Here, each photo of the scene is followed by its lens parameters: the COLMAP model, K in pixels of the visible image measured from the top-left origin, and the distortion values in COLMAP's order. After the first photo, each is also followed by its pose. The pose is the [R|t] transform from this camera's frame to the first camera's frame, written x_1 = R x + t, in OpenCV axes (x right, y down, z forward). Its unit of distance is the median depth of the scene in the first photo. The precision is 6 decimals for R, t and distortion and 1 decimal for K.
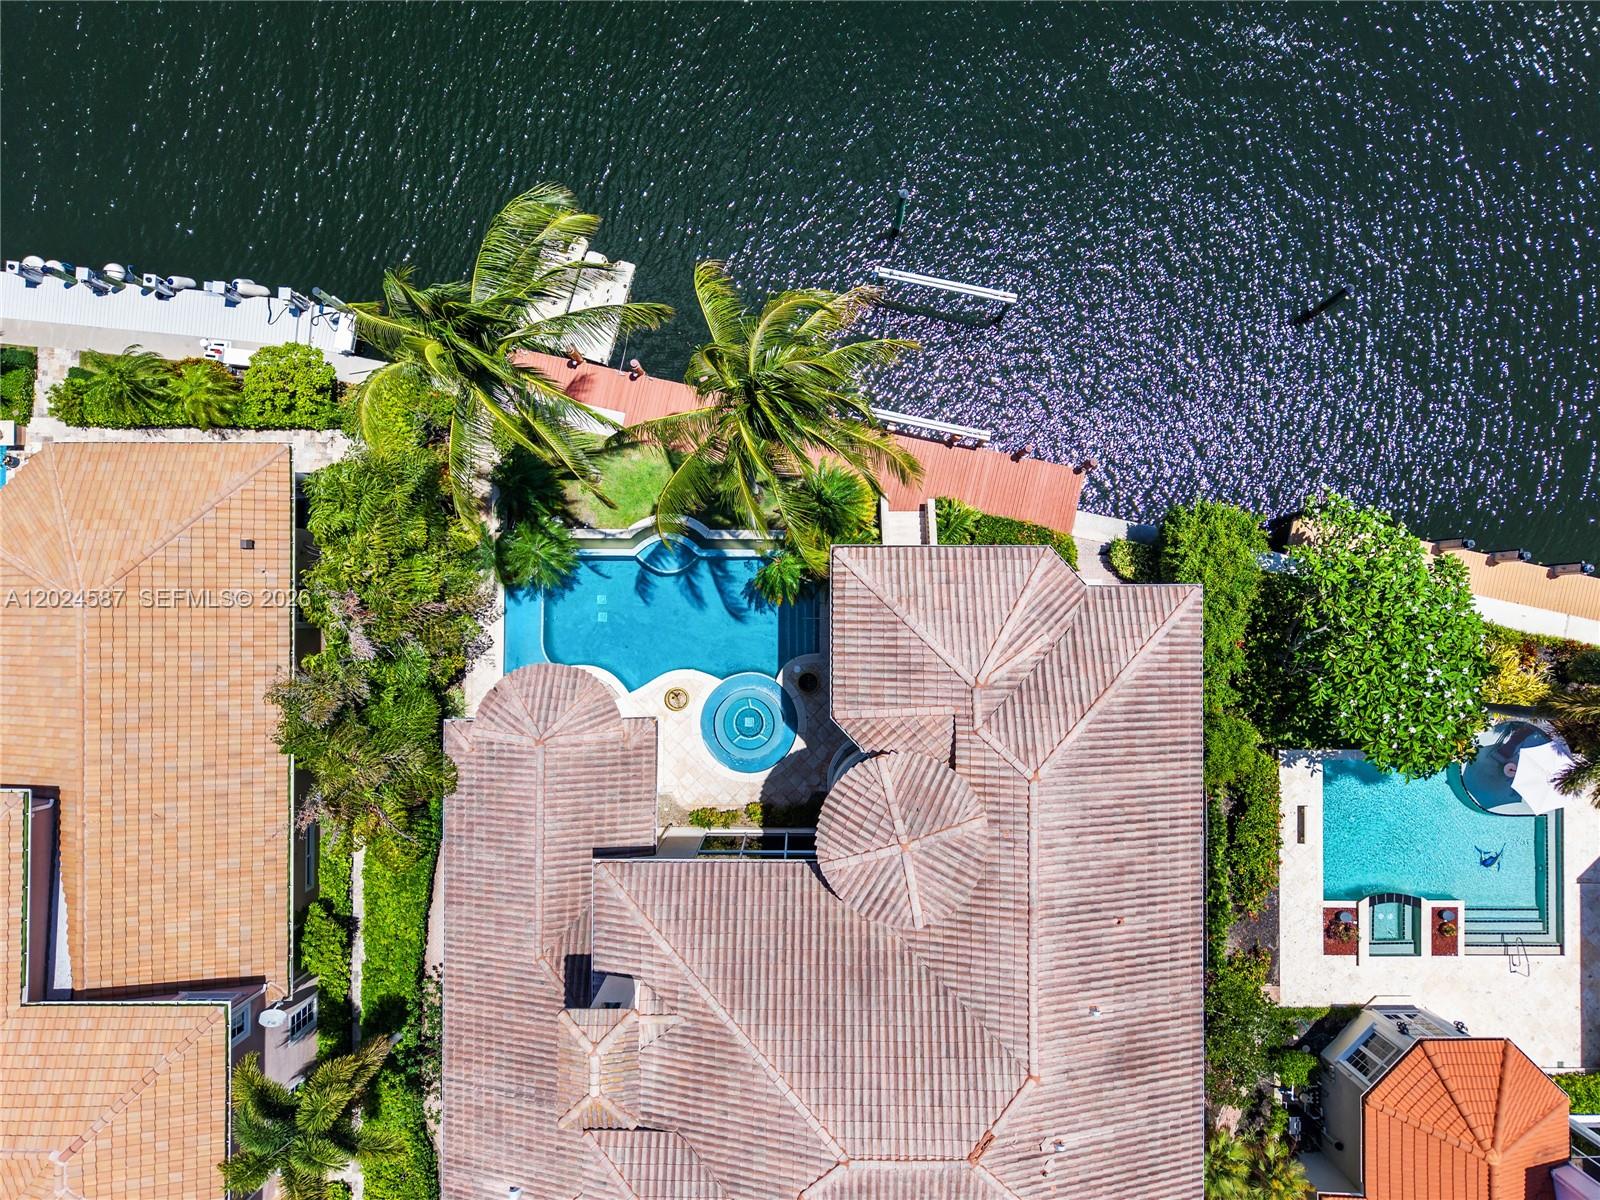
lens RADIAL K [[1032.3, 0, 800.0], [0, 1032.3, 600.0], [0, 0, 1]] dist [0.084391, -0.093940]
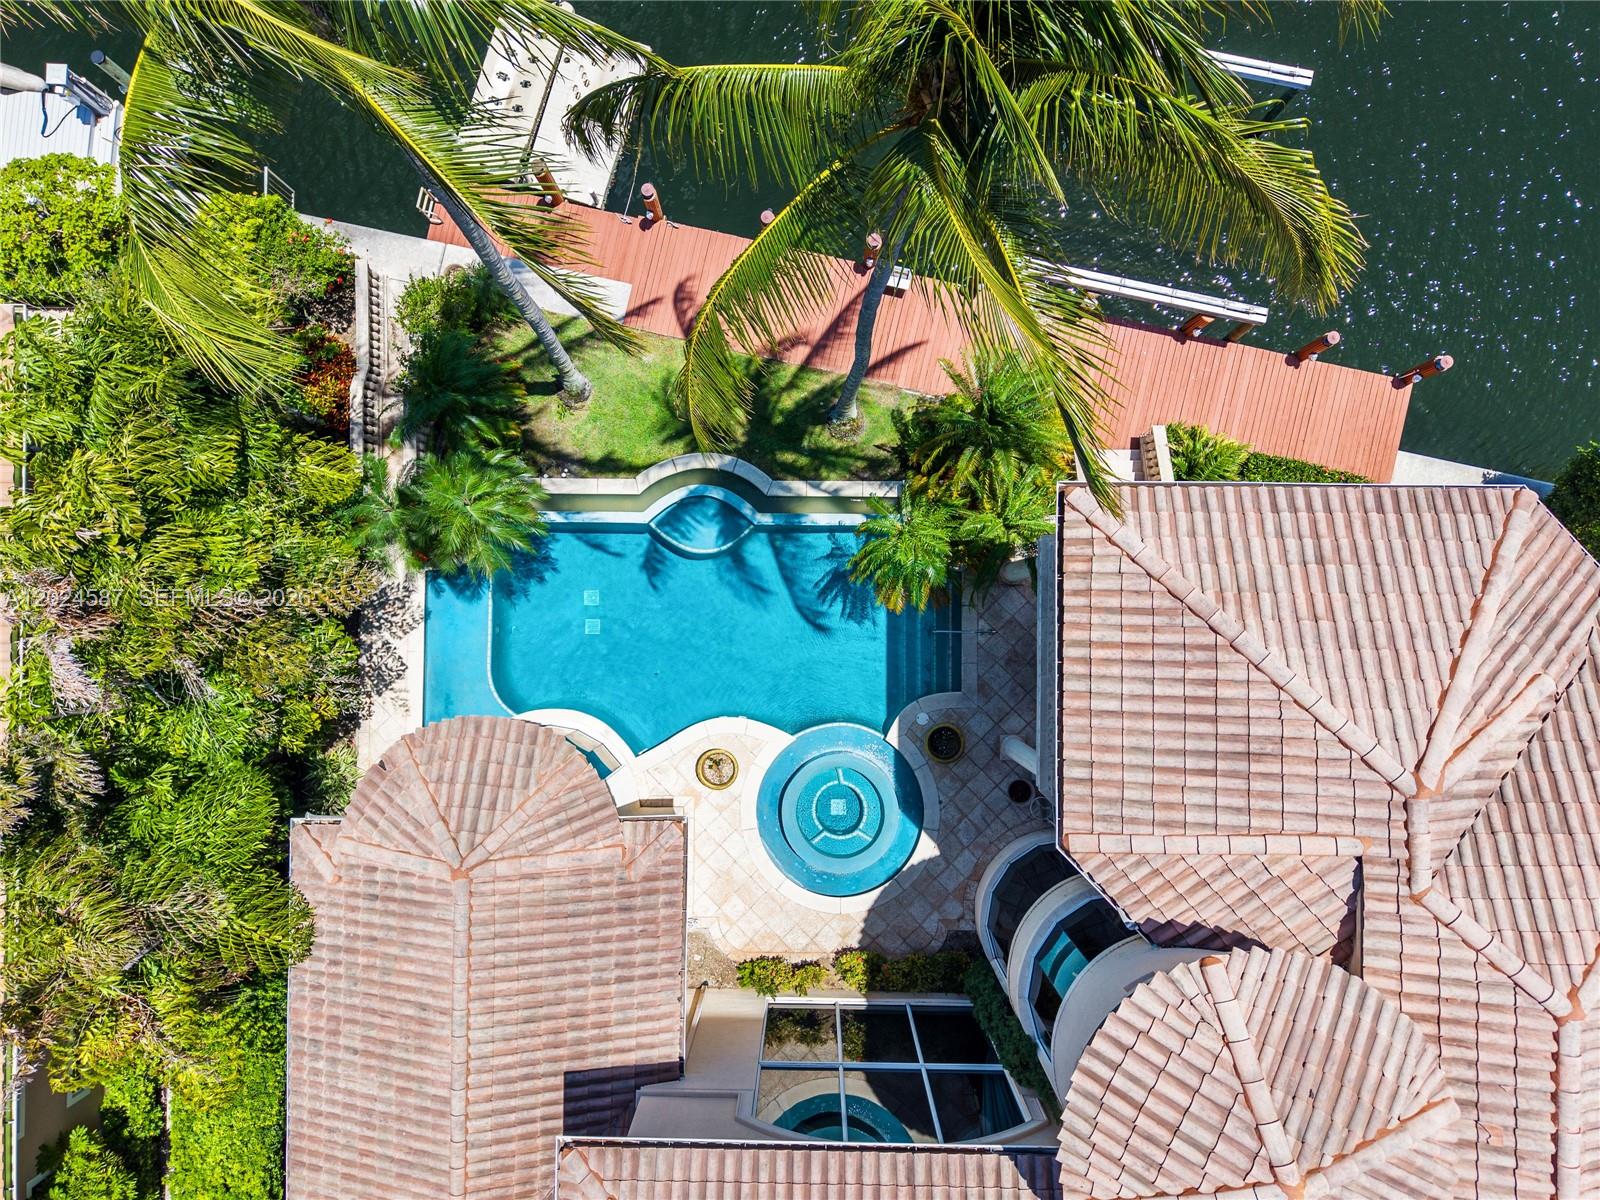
lens RADIAL K [[1102.8, 0, 807.7], [0, 1102.8, 601.8], [0, 0, 1]] dist [0.022385, 0.001944]
pose [[0.999914, 0.005436, -0.011914, -0.068395], [-0.005453, 0.999984, -0.001443, 0.002790], [0.011906, 0.001508, 0.999928, 0.425575]]
